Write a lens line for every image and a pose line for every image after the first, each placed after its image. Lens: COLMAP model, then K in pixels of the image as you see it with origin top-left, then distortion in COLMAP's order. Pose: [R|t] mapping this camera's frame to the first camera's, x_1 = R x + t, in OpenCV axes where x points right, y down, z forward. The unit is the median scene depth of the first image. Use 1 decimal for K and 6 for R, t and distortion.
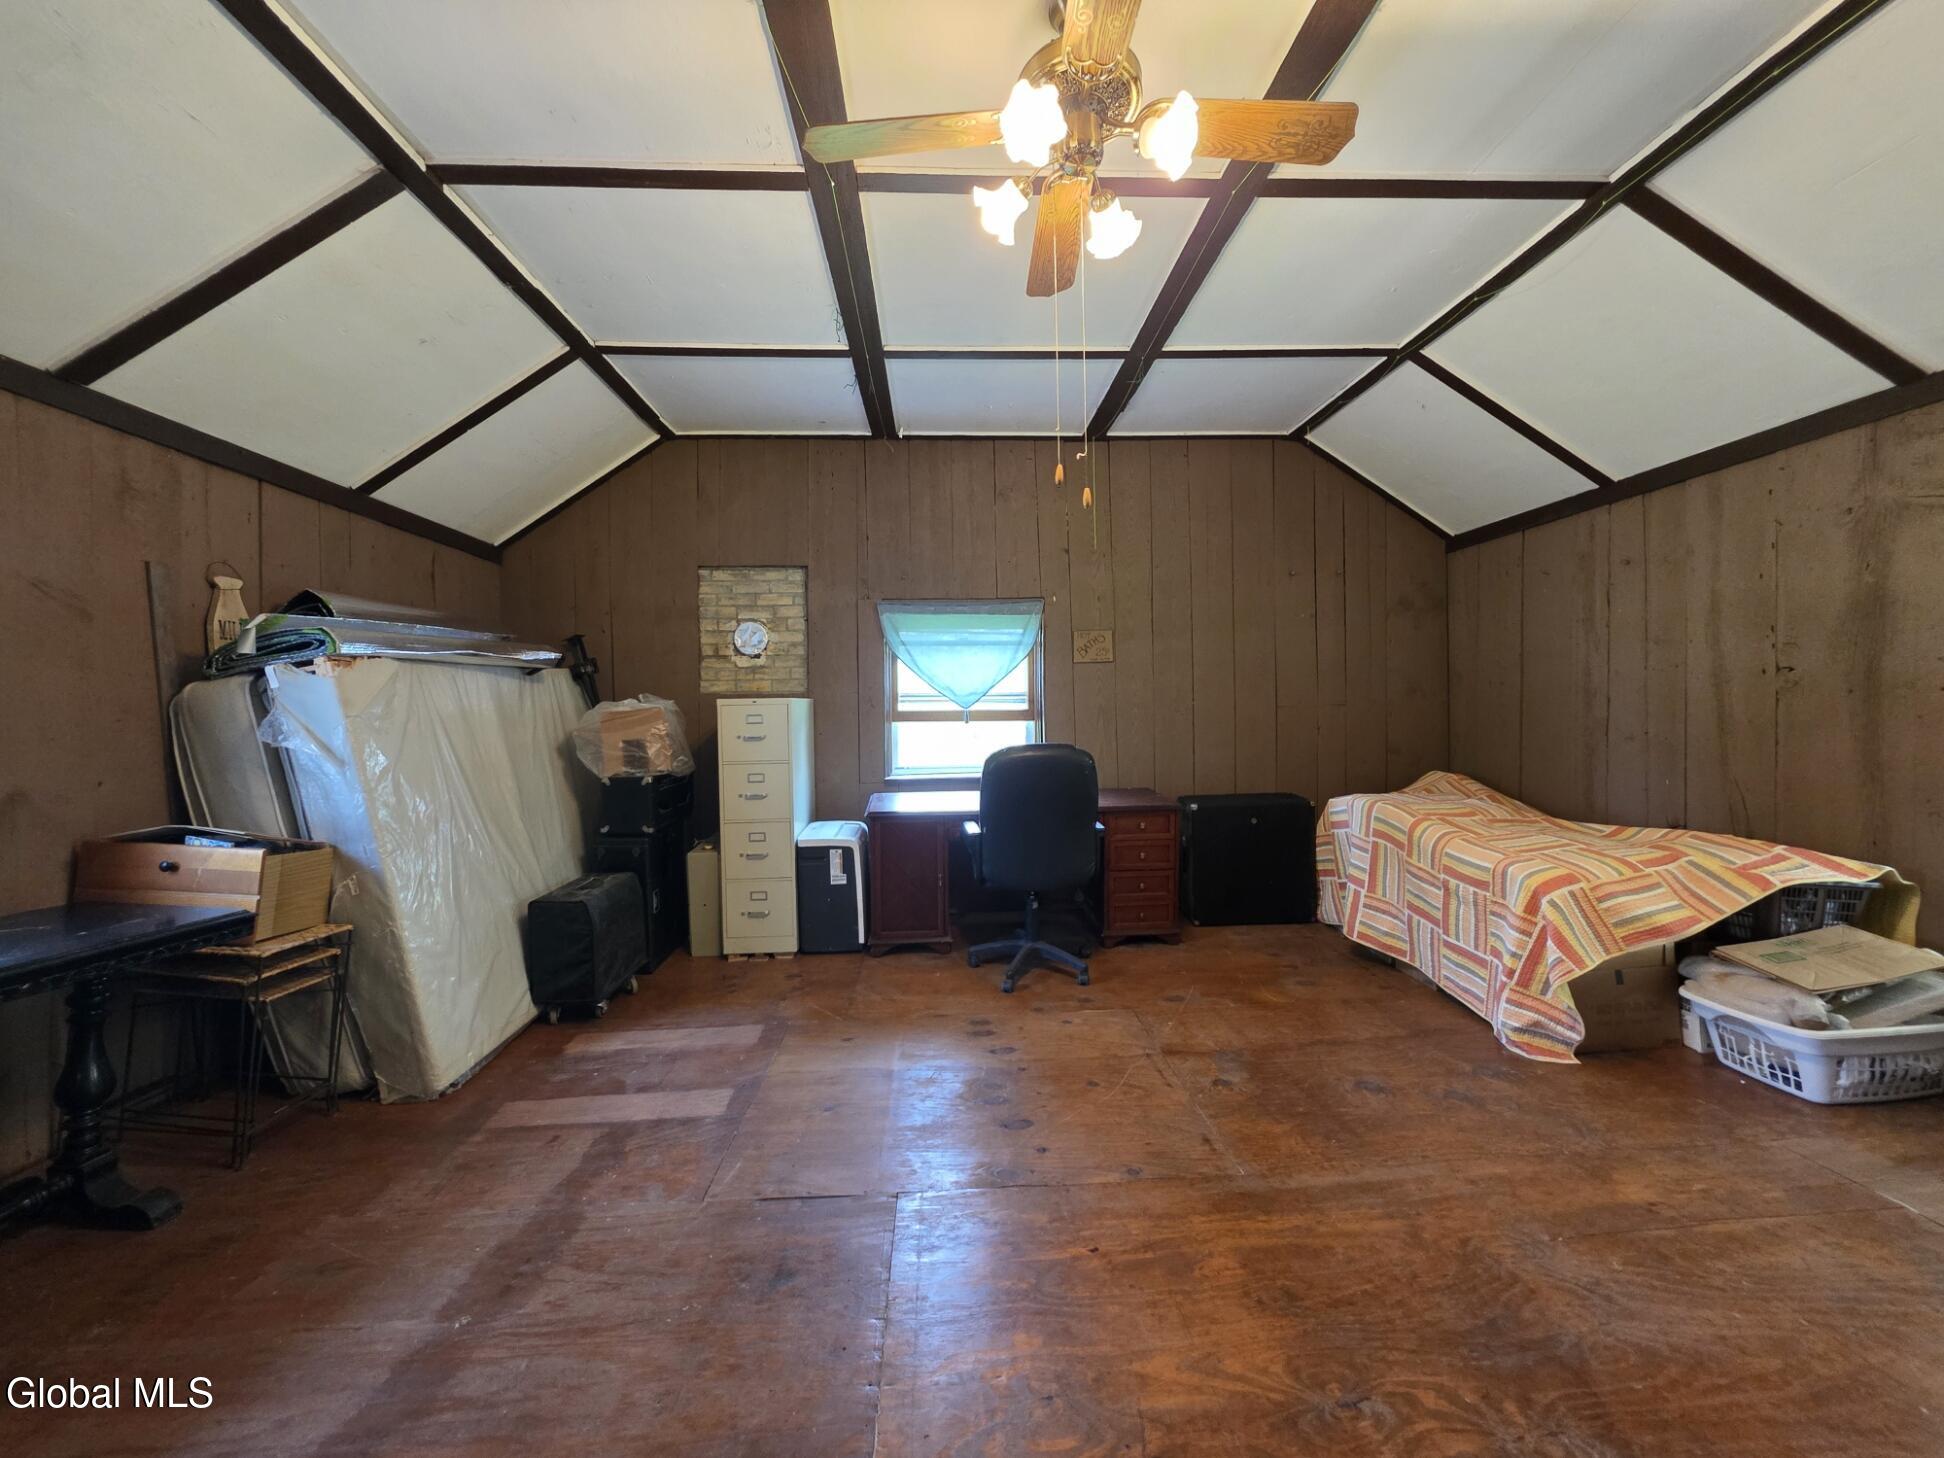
lens RADIAL K [[776.3, 0, 972.0], [0, 776.3, 729.0], [0, 0, 1]] dist [0.000255, 0.000044]
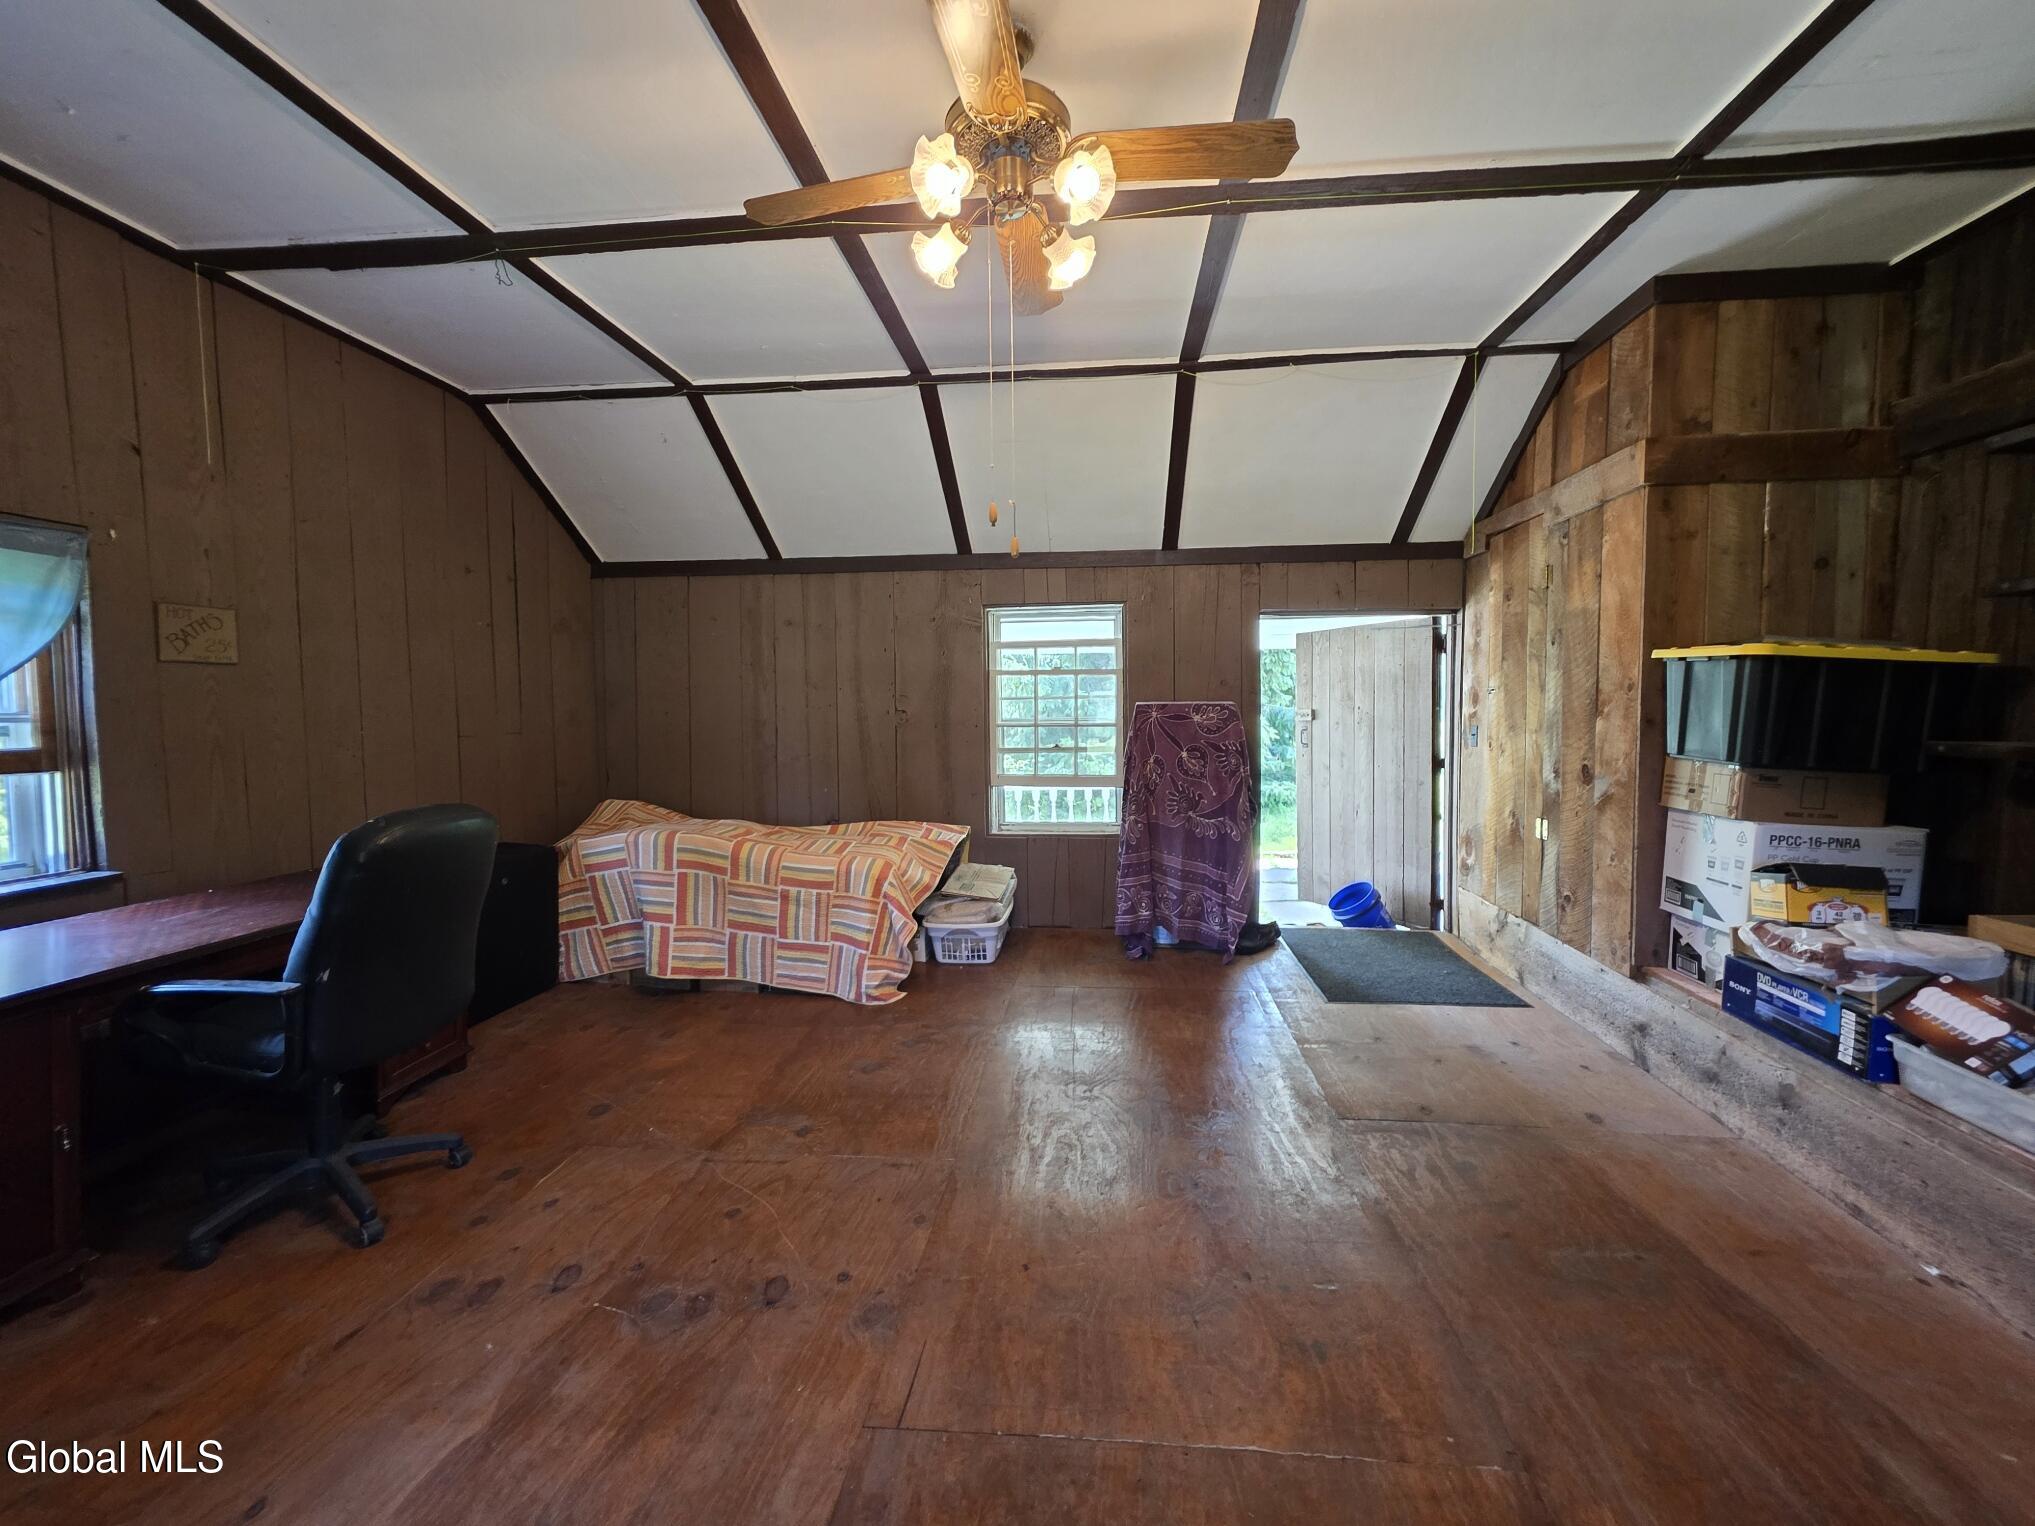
lens RADIAL K [[825.9, 0, 1017.5], [0, 825.9, 763.0], [0, 0, 1]] dist [-0.000606, -0.000029]
pose [[0.146499, -0.045610, 0.988159, -0.494796], [0.024022, 0.998806, 0.042540, -0.033232], [-0.988919, 0.017505, 0.147420, 0.445458]]
